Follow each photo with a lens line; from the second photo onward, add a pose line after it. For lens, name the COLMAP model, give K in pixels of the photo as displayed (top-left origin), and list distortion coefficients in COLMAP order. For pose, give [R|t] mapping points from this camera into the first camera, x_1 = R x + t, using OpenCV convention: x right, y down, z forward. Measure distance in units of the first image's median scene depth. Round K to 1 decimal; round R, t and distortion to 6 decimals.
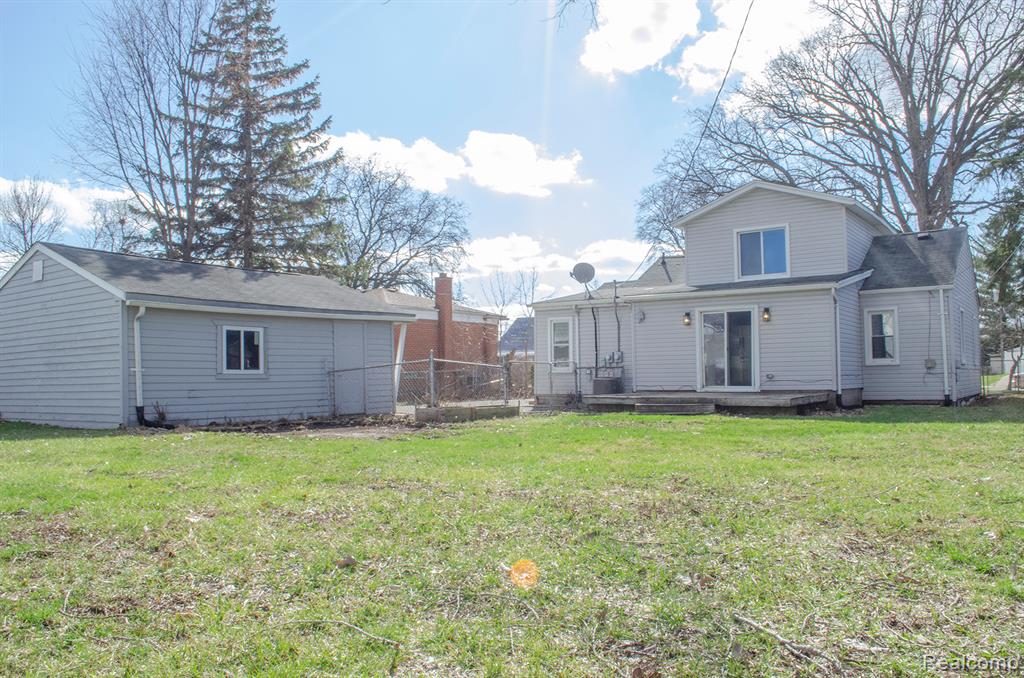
lens RADIAL K [[816.2, 0, 509.3], [0, 816.2, 343.9], [0, 0, 1]] dist [-0.076373, 0.003968]
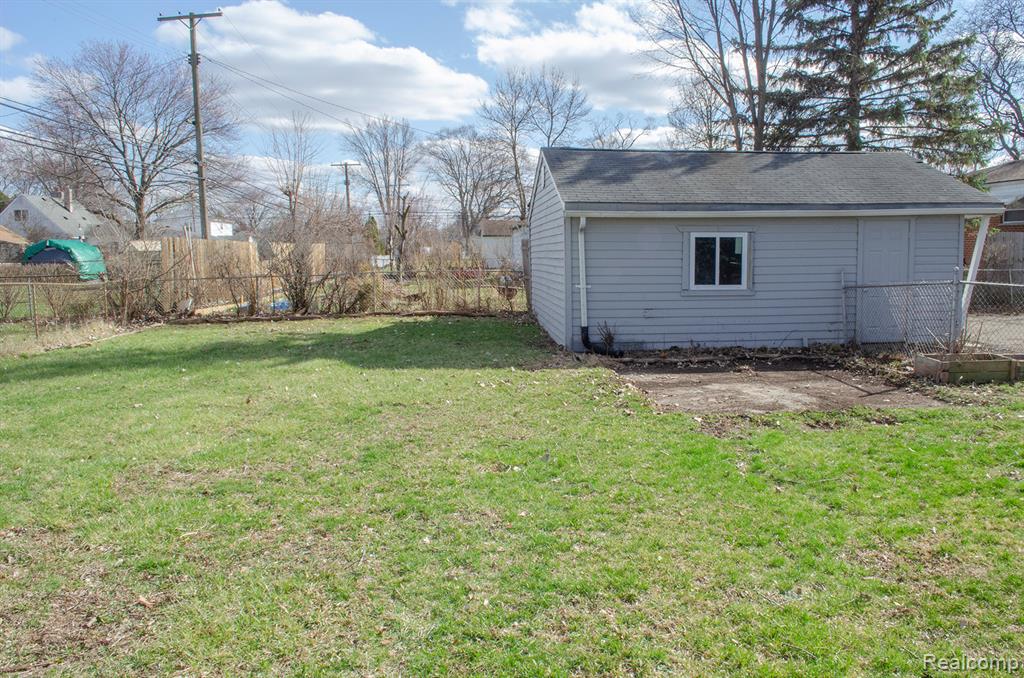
lens RADIAL K [[816.2, 0, 509.0], [0, 816.2, 345.0], [0, 0, 1]] dist [-0.076373, 0.003968]
pose [[0.640947, 0.090131, -0.762275, 0.166128], [0.031584, 0.989144, 0.143514, -0.031845], [0.766935, -0.116061, 0.631142, 0.290203]]
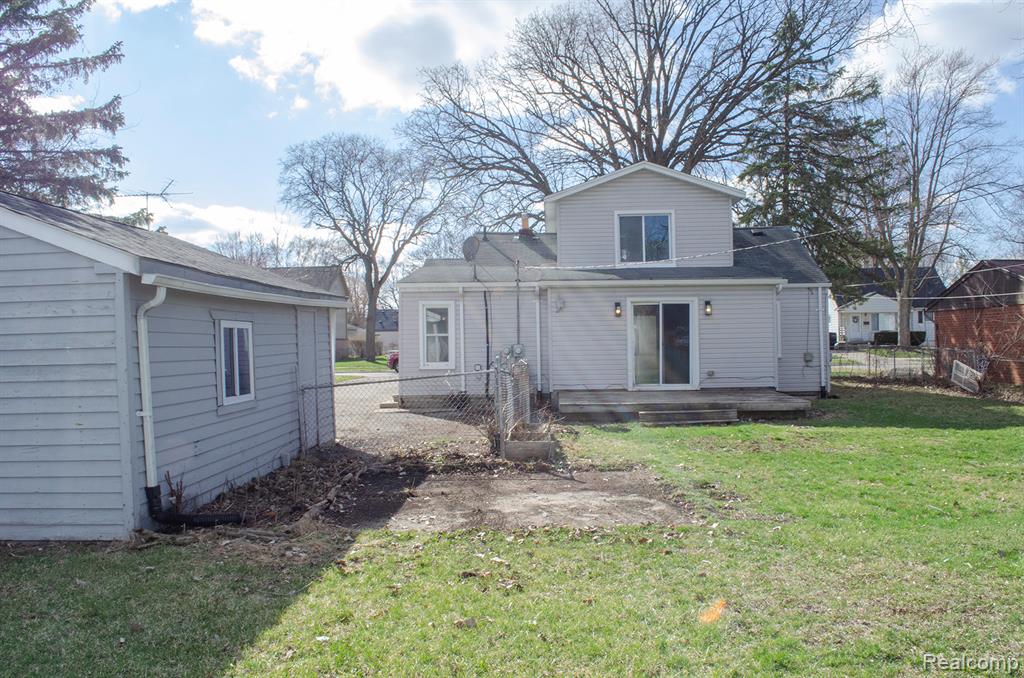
lens RADIAL K [[816.2, 0, 514.3], [0, 816.2, 341.6], [0, 0, 1]] dist [-0.076373, 0.003968]
pose [[0.835542, -0.003033, 0.549419, -0.460706], [-0.017118, 0.999356, 0.031549, -0.027401], [-0.549161, -0.035766, 0.834951, 0.390812]]
